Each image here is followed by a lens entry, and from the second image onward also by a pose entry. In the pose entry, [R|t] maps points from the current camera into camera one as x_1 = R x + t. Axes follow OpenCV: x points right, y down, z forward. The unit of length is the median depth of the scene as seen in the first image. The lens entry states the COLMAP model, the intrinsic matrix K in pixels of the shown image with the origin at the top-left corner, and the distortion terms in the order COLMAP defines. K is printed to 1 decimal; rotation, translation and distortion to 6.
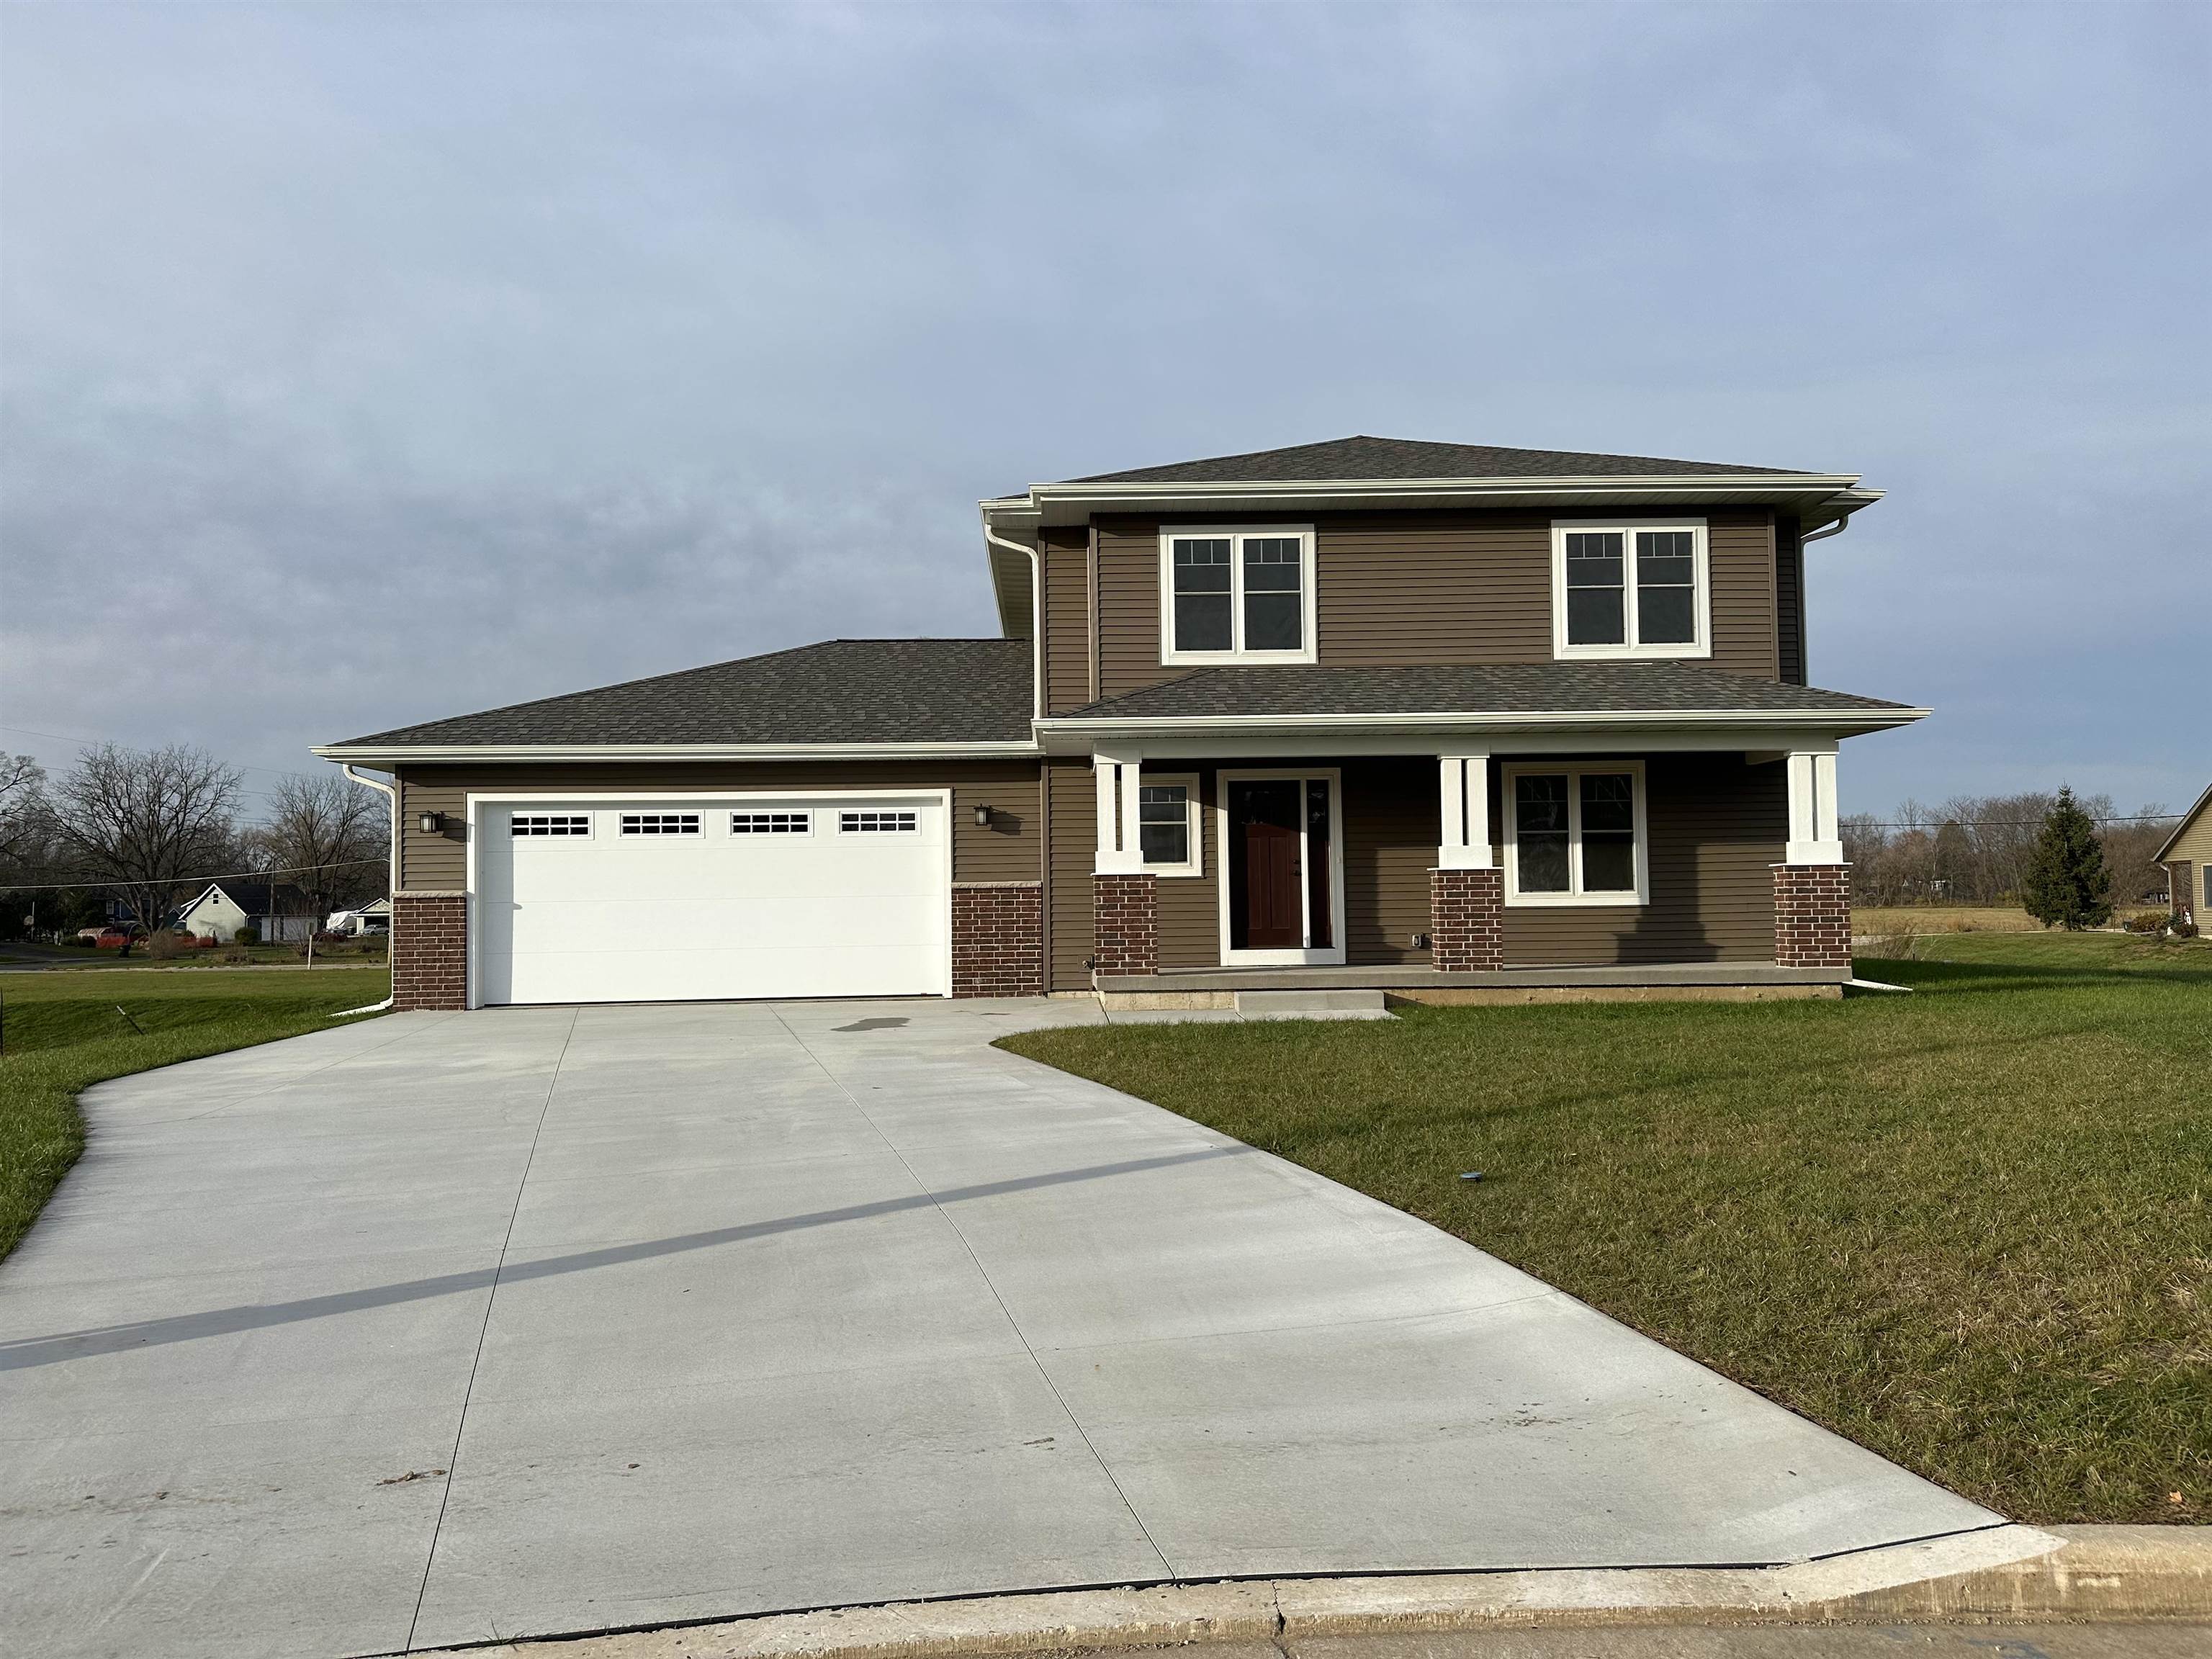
lens RADIAL K [[1523.9, 0, 1106.0], [0, 1523.9, 829.5], [0, 0, 1]] dist [0.199746, -0.303995]
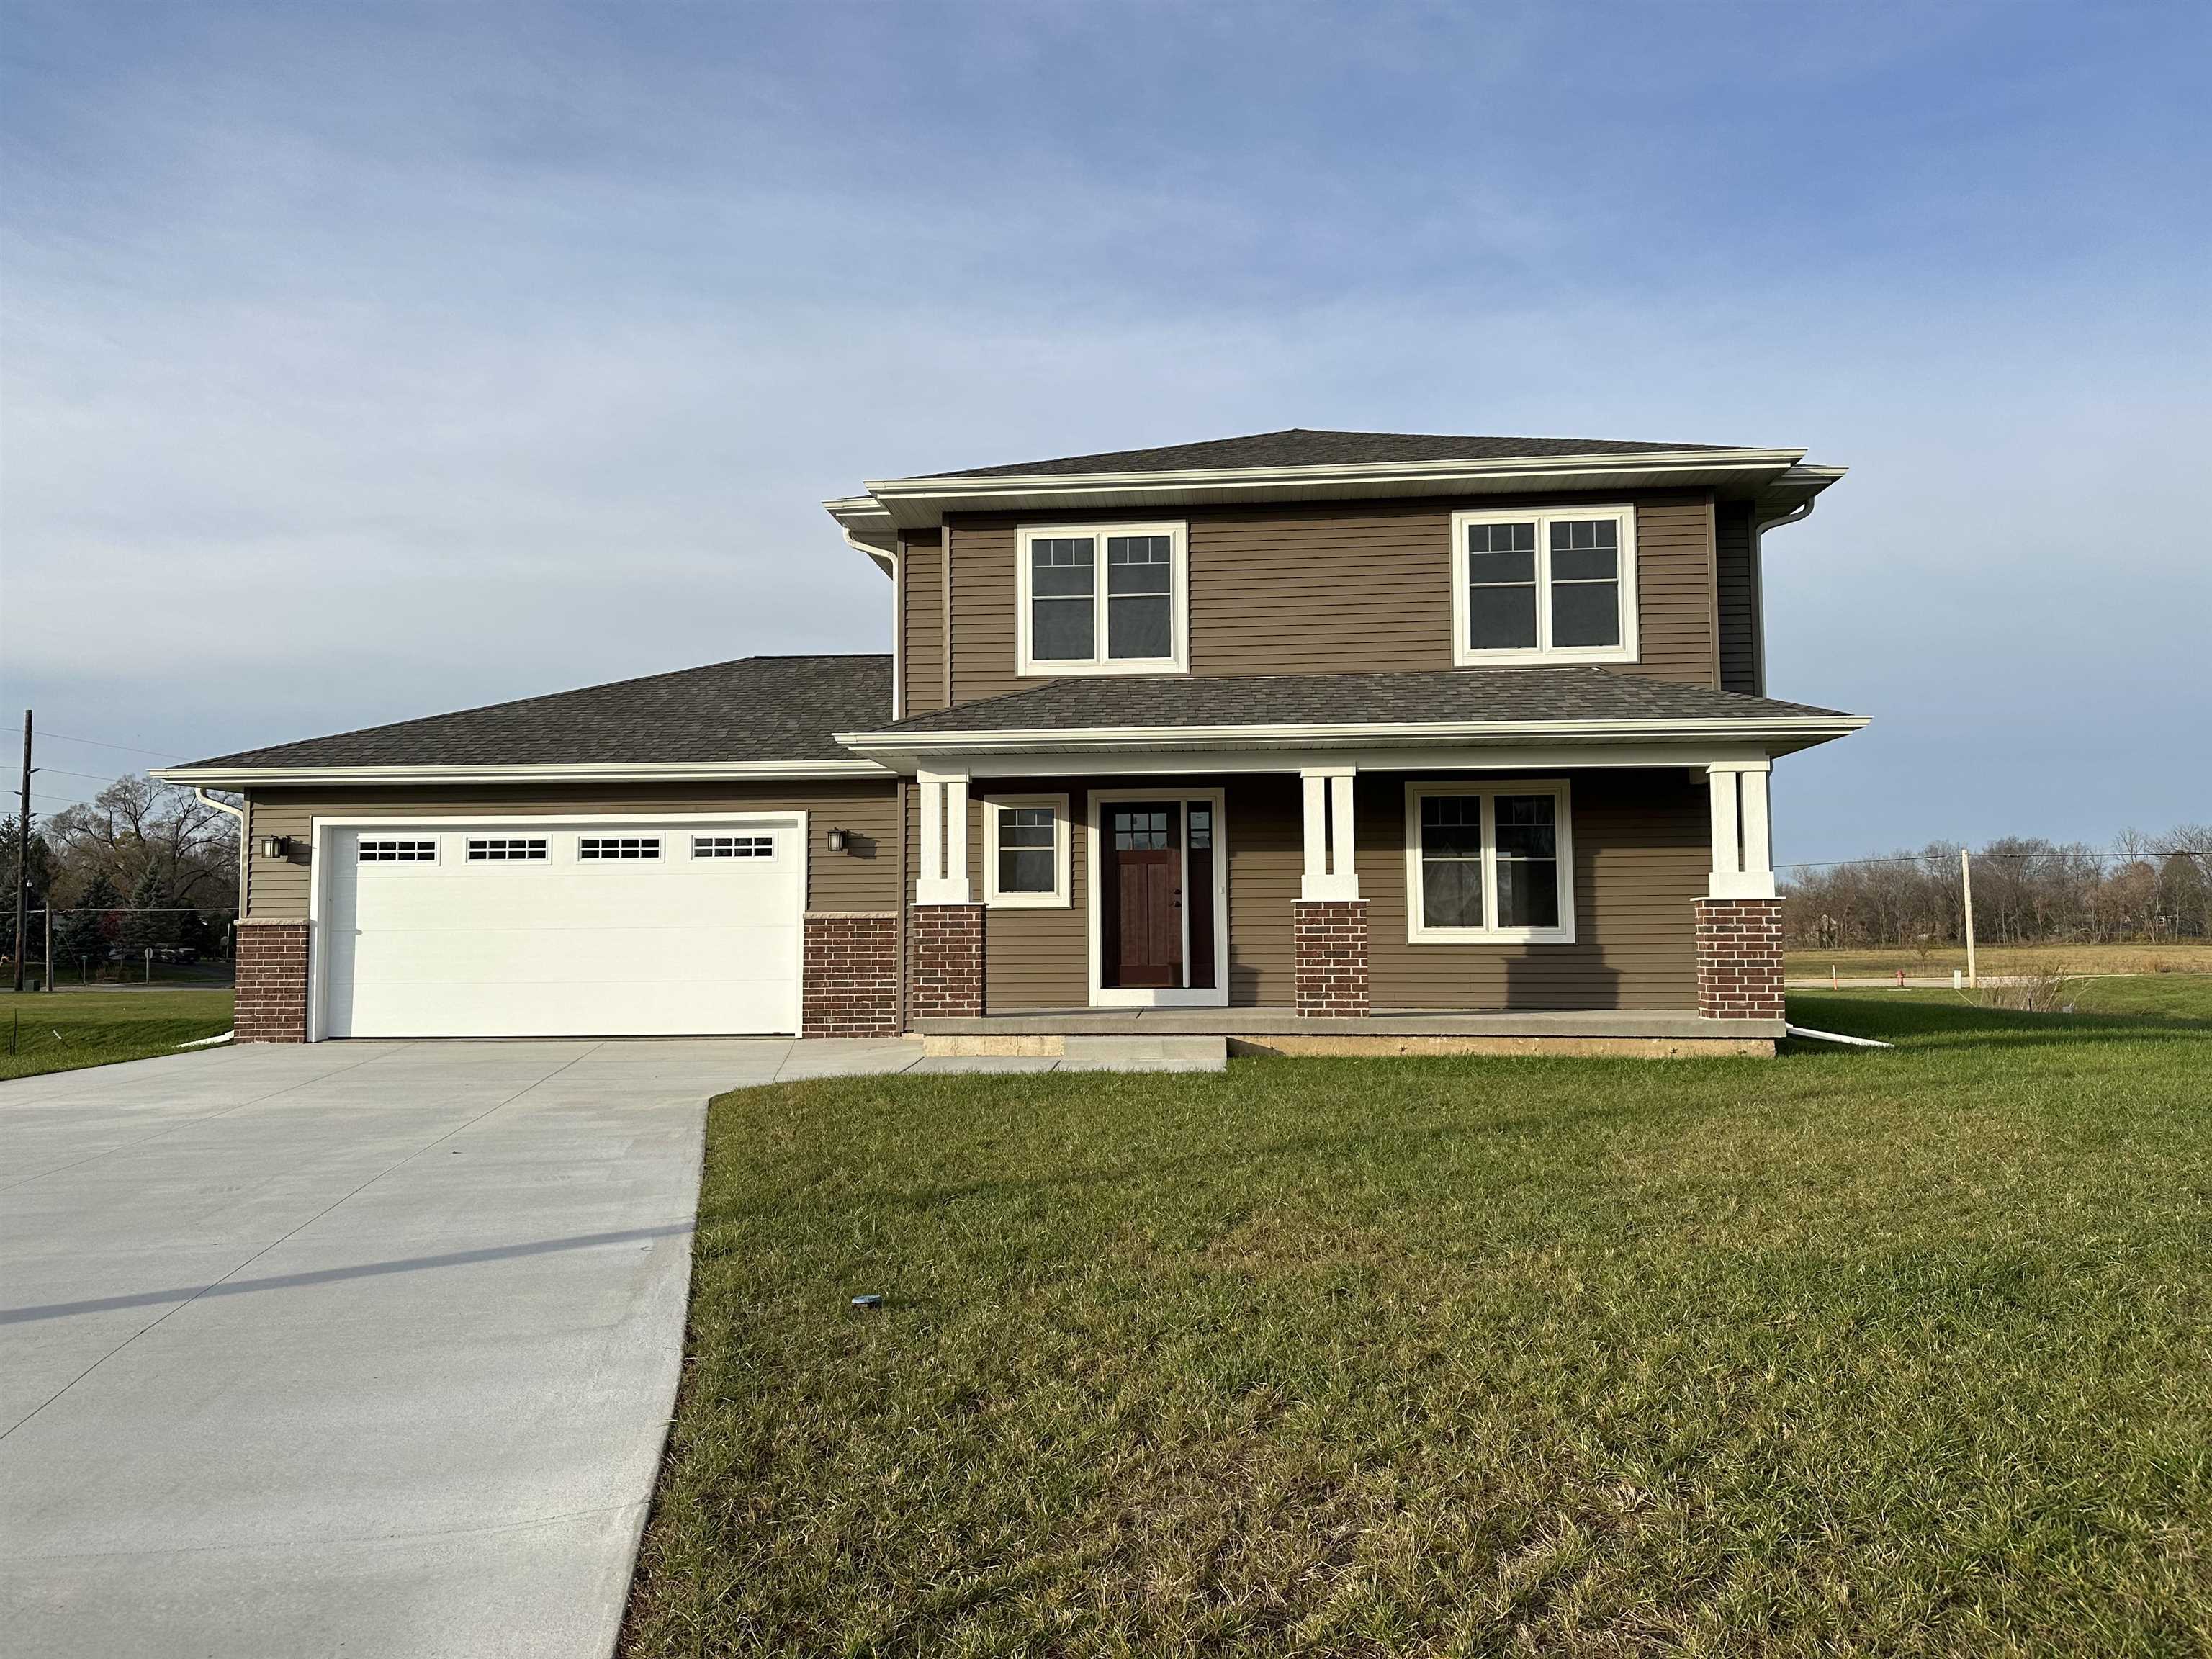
lens RADIAL K [[1523.9, 0, 1106.0], [0, 1523.9, 829.5], [0, 0, 1]] dist [0.199746, -0.303995]
pose [[0.993211, 0.000928, -0.116327, 0.192686], [-0.003006, 0.999839, -0.017690, 0.000331], [0.116292, 0.017919, 0.993053, 0.099329]]
